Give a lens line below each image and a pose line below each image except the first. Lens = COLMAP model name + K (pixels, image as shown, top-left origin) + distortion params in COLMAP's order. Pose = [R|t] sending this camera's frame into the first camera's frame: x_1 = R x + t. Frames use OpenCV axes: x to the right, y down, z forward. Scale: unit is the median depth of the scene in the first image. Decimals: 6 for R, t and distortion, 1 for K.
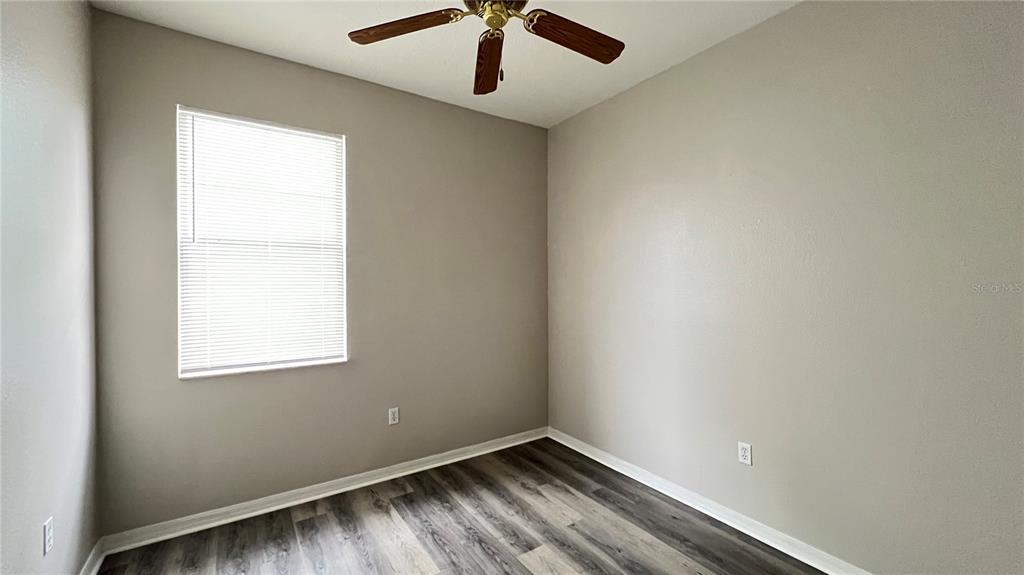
lens RADIAL K [[409.9, 0, 508.4], [0, 409.9, 286.7], [0, 0, 1]] dist [0.000911, 0.000349]
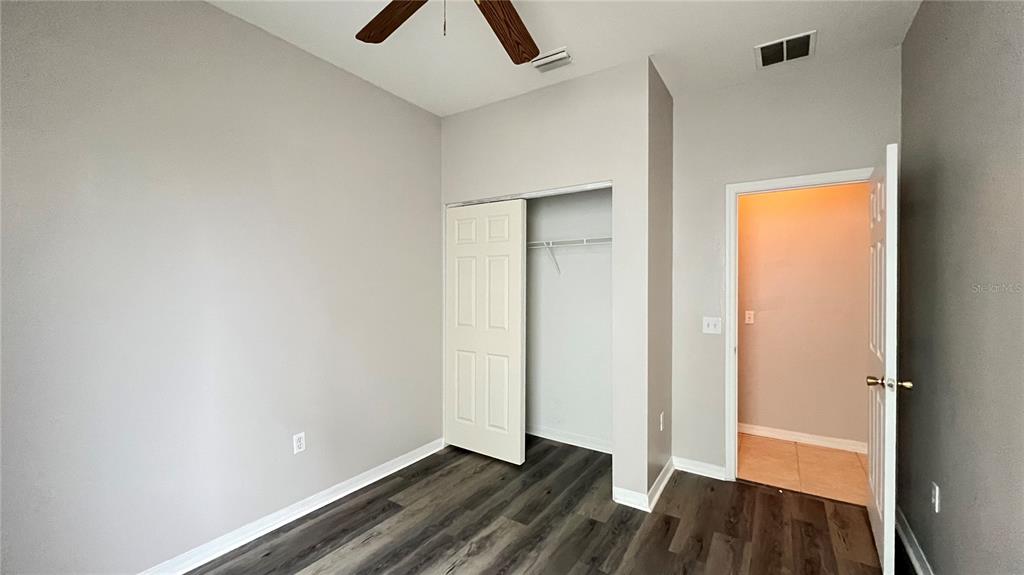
lens RADIAL K [[409.9, 0, 508.4], [0, 409.9, 286.7], [0, 0, 1]] dist [0.000911, 0.000349]
pose [[-0.384923, -0.007584, 0.922918, -0.659422], [0.000128, 0.999966, 0.008271, -0.014913], [-0.922949, 0.003301, -0.384908, 0.959150]]
